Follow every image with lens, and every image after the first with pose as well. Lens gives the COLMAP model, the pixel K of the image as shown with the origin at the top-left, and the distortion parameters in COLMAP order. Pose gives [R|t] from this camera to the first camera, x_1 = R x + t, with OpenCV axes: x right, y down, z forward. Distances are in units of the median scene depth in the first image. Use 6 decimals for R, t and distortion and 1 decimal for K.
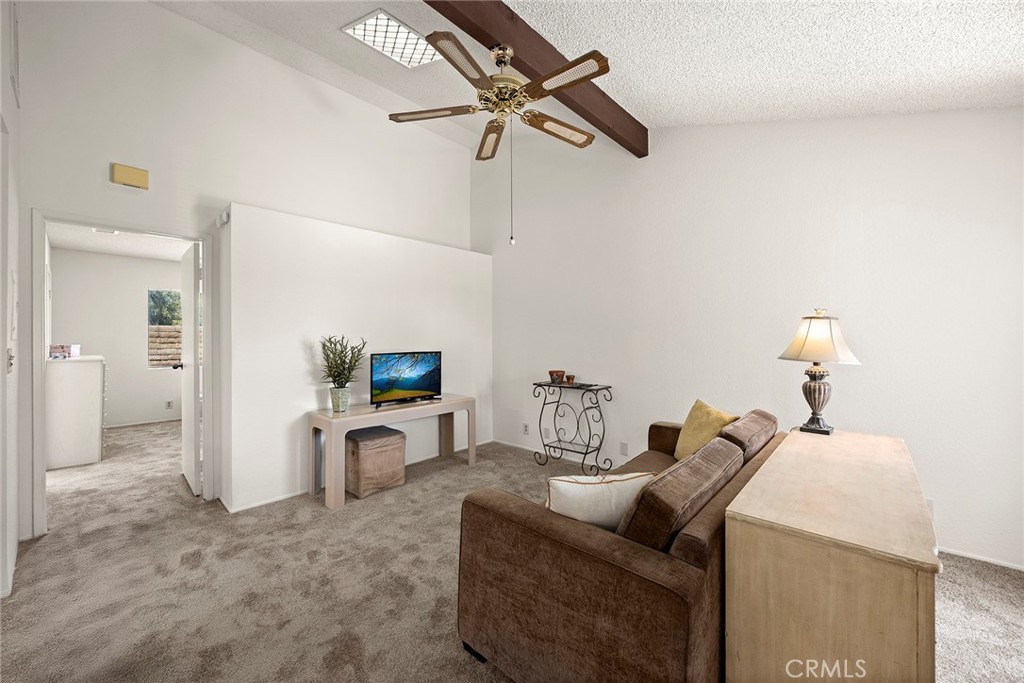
lens RADIAL K [[394.8, 0, 511.0], [0, 394.8, 337.3], [0, 0, 1]] dist [-0.002636, -0.000241]
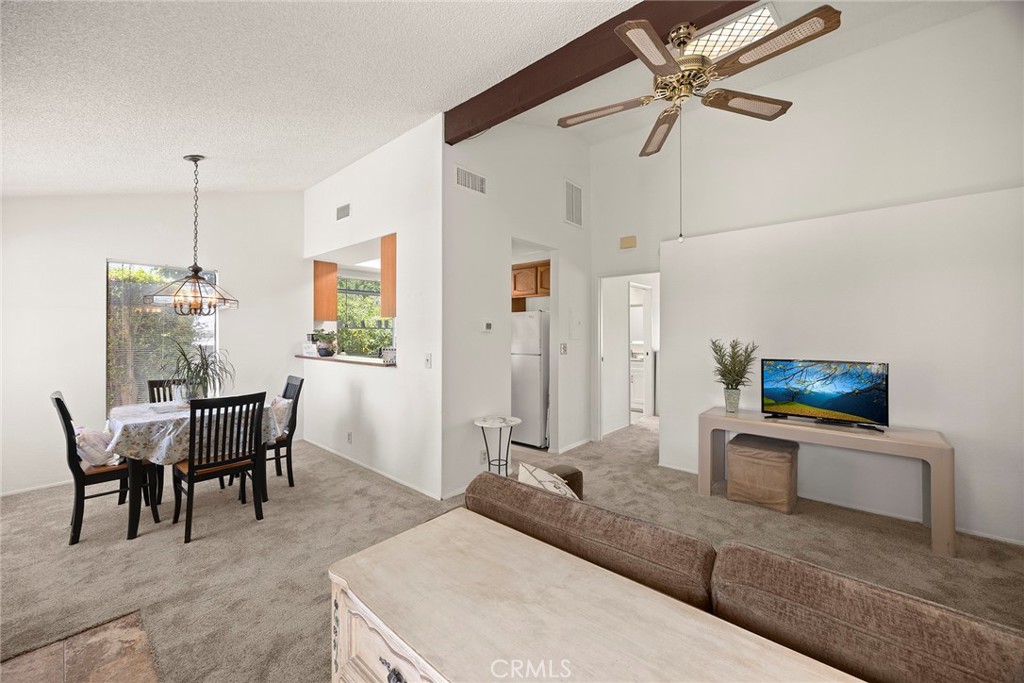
lens RADIAL K [[394.8, 0, 515.7], [0, 394.8, 336.4], [0, 0, 1]] dist [-0.002636, -0.000241]
pose [[0.026570, 0.009468, -0.999602, 0.569832], [-0.002586, 0.999952, 0.009403, -0.019685], [0.999644, 0.002336, 0.026593, 0.385850]]
